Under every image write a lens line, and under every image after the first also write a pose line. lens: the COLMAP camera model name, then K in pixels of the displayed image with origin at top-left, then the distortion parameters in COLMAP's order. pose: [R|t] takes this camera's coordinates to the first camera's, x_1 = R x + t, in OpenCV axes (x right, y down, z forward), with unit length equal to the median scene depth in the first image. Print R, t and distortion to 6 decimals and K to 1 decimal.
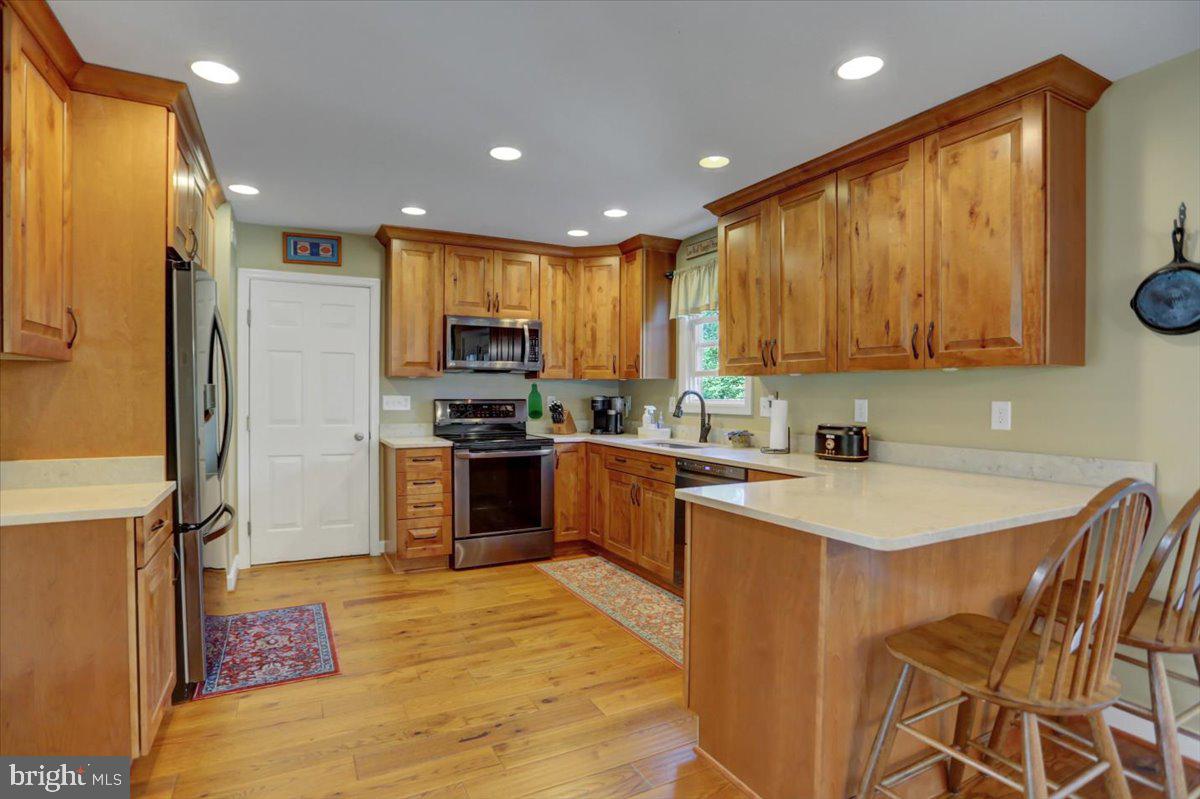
lens RADIAL K [[591.1, 0, 600.0], [0, 591.1, 399.5], [0, 0, 1]] dist [-0.110302, 0.100129]
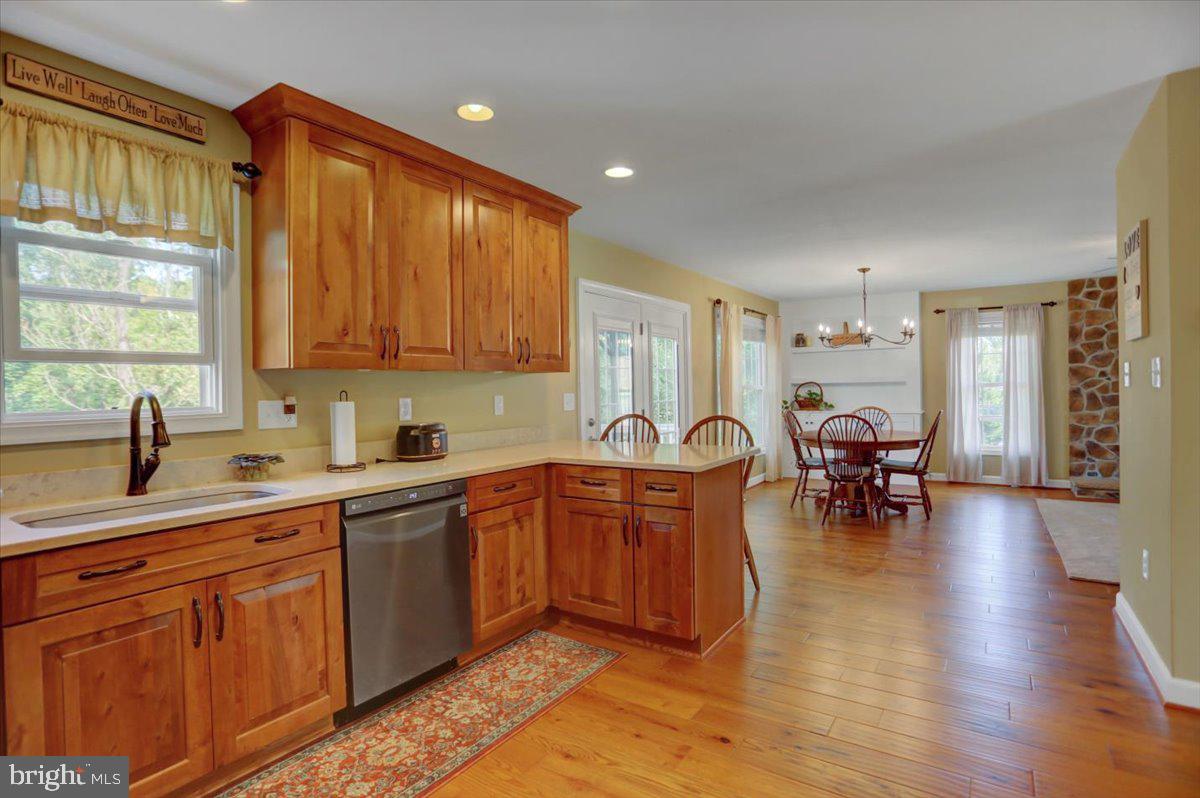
lens RADIAL K [[595.0, 0, 591.2], [0, 595.0, 389.6], [0, 0, 1]] dist [-0.076580, 0.032456]
pose [[-0.452974, 0.000337, 0.891524, -0.420949], [0.024667, 0.999622, 0.012155, -0.013025], [-0.891182, 0.027497, -0.452811, 0.839904]]
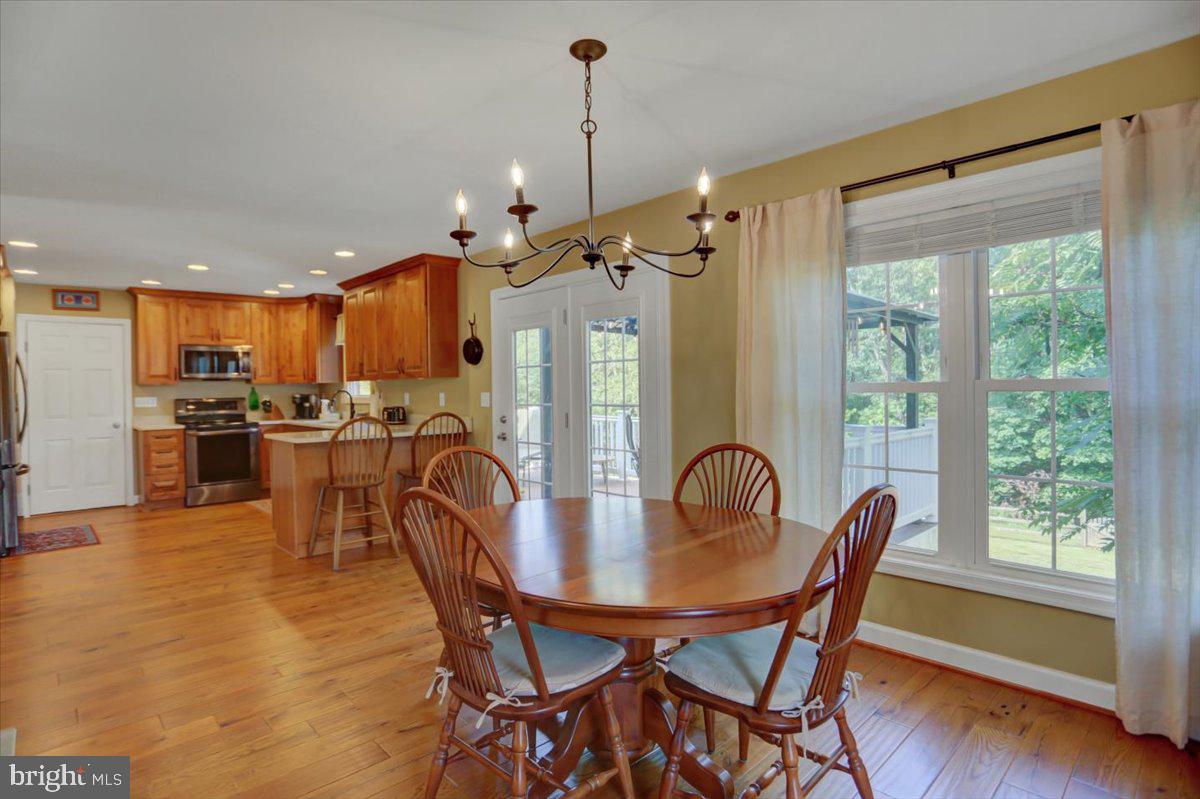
lens RADIAL K [[595.0, 0, 591.2], [0, 595.0, 390.1], [0, 0, 1]] dist [-0.076580, 0.032456]
pose [[0.960794, -0.021185, 0.276453, 0.356350], [0.023247, 0.999721, -0.004184, 0.008246], [-0.276287, 0.010446, 0.961018, -0.760183]]
